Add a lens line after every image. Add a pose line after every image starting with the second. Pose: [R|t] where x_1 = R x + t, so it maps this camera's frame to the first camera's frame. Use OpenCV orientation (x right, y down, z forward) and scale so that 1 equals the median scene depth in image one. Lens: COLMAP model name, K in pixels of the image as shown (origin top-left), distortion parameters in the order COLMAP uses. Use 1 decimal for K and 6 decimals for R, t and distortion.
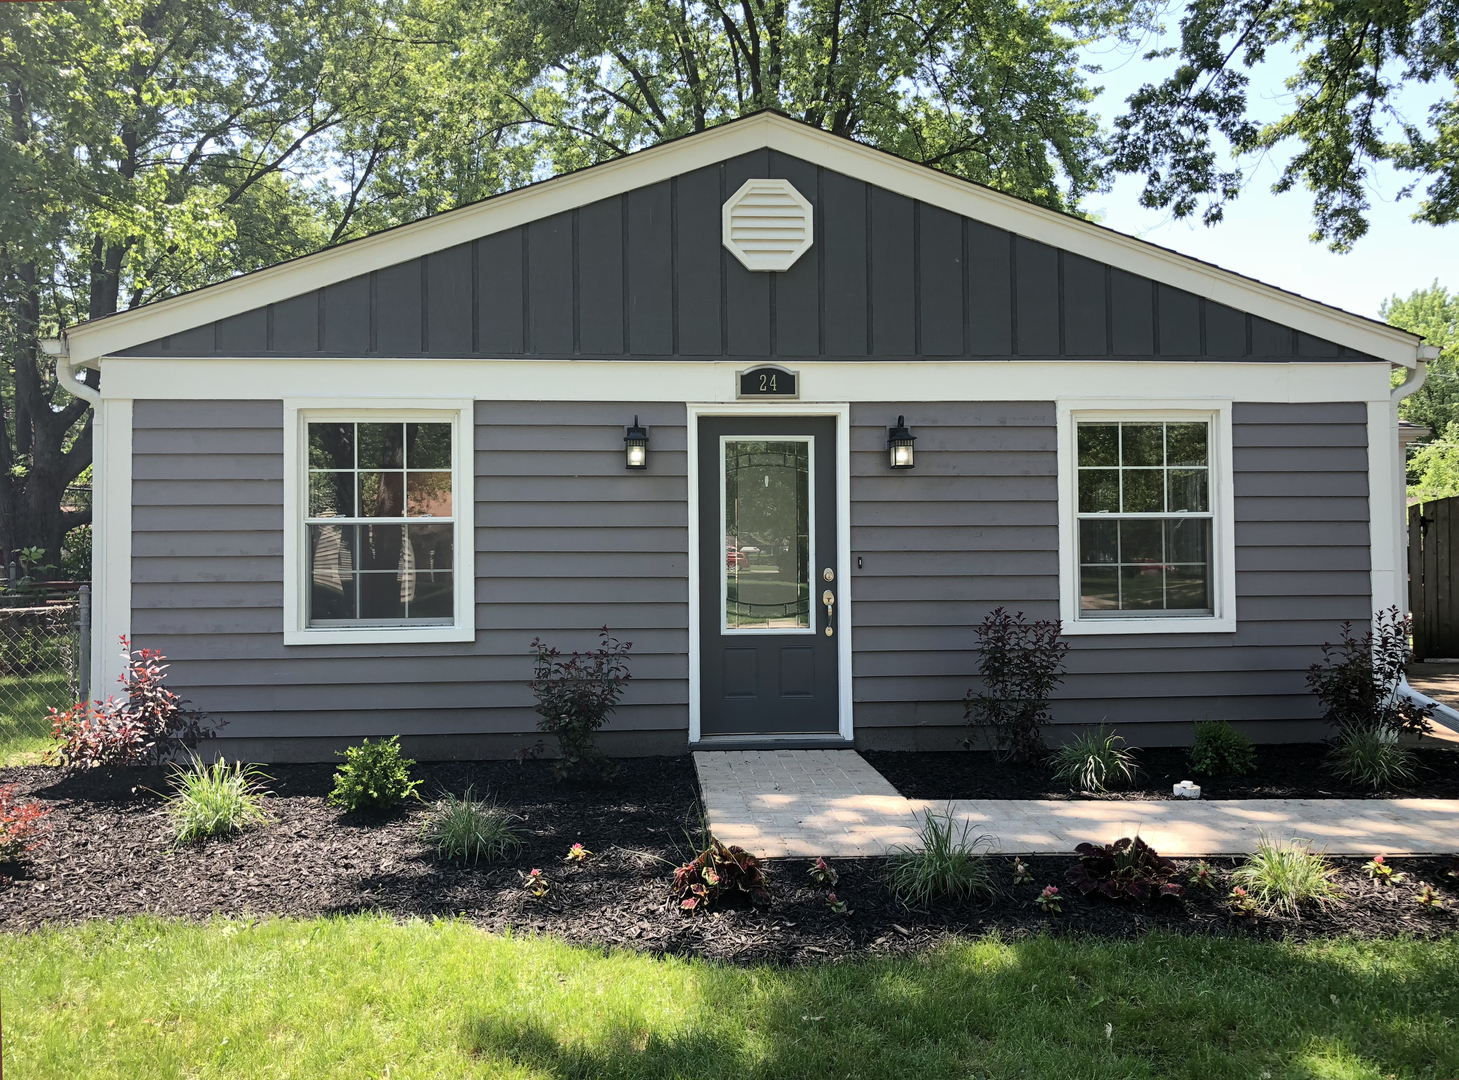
lens RADIAL K [[1192.3, 0, 727.2], [0, 1192.3, 532.1], [0, 0, 1]] dist [0.016414, -0.012672]
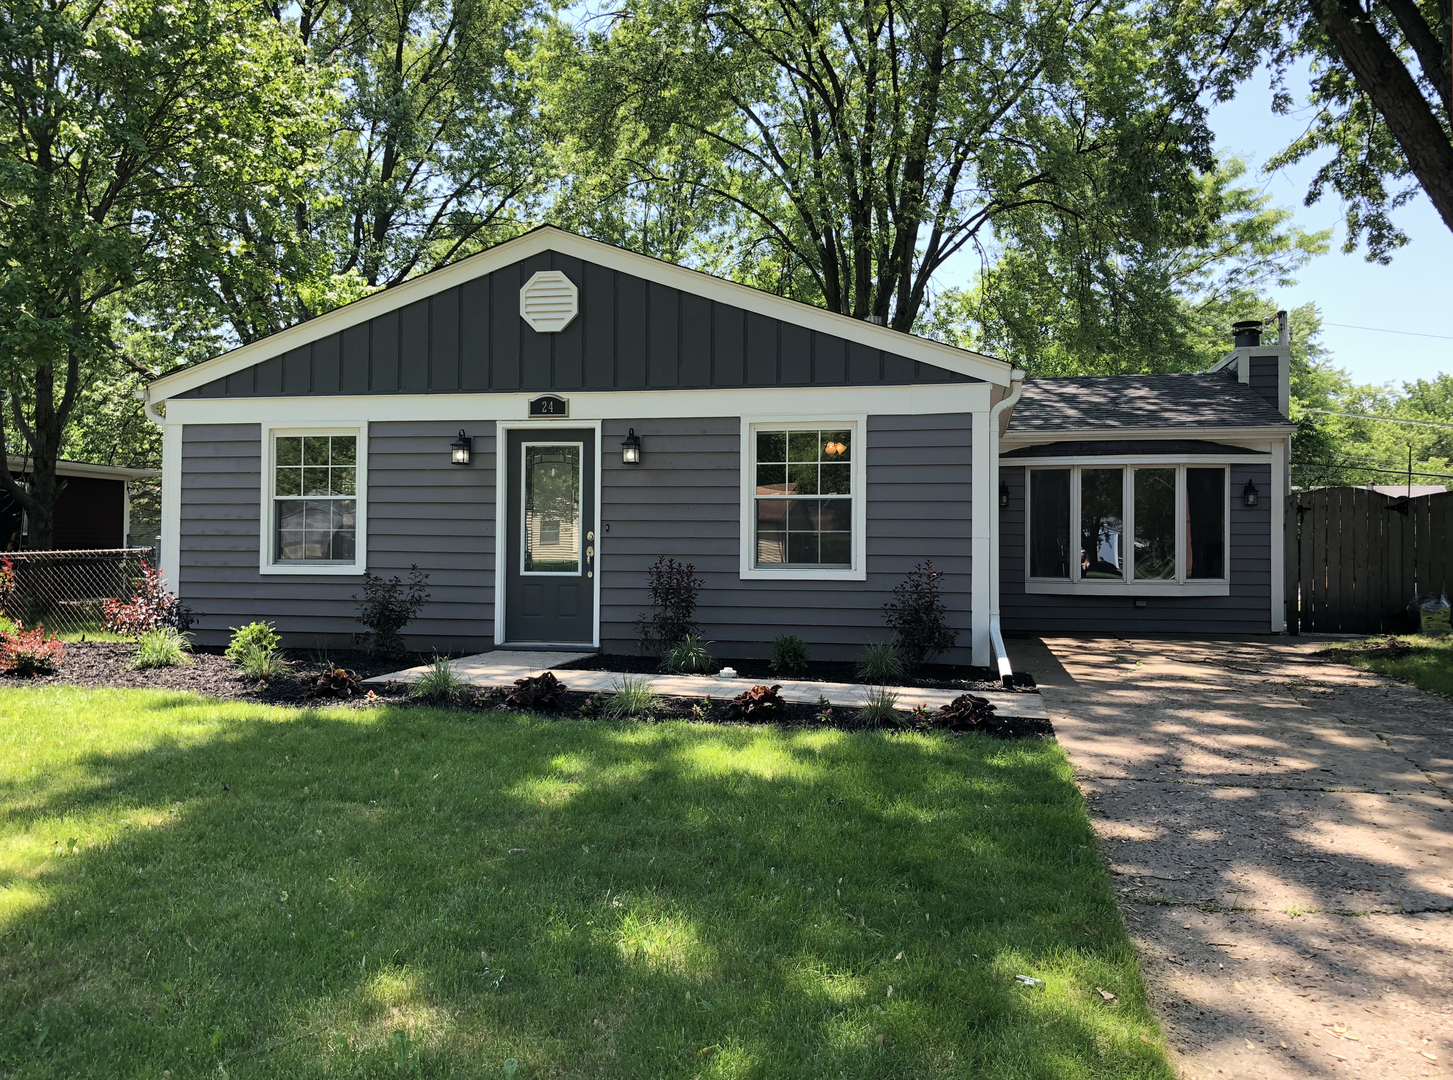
lens RADIAL K [[1187.4, 0, 729.6], [0, 1187.4, 539.6], [0, 0, 1]] dist [0.016414, -0.012672]
pose [[0.965564, 0.011325, -0.259918, 0.643734], [-0.010424, 0.999934, 0.004845, 0.031688], [0.259956, -0.001969, 0.965619, -0.381486]]
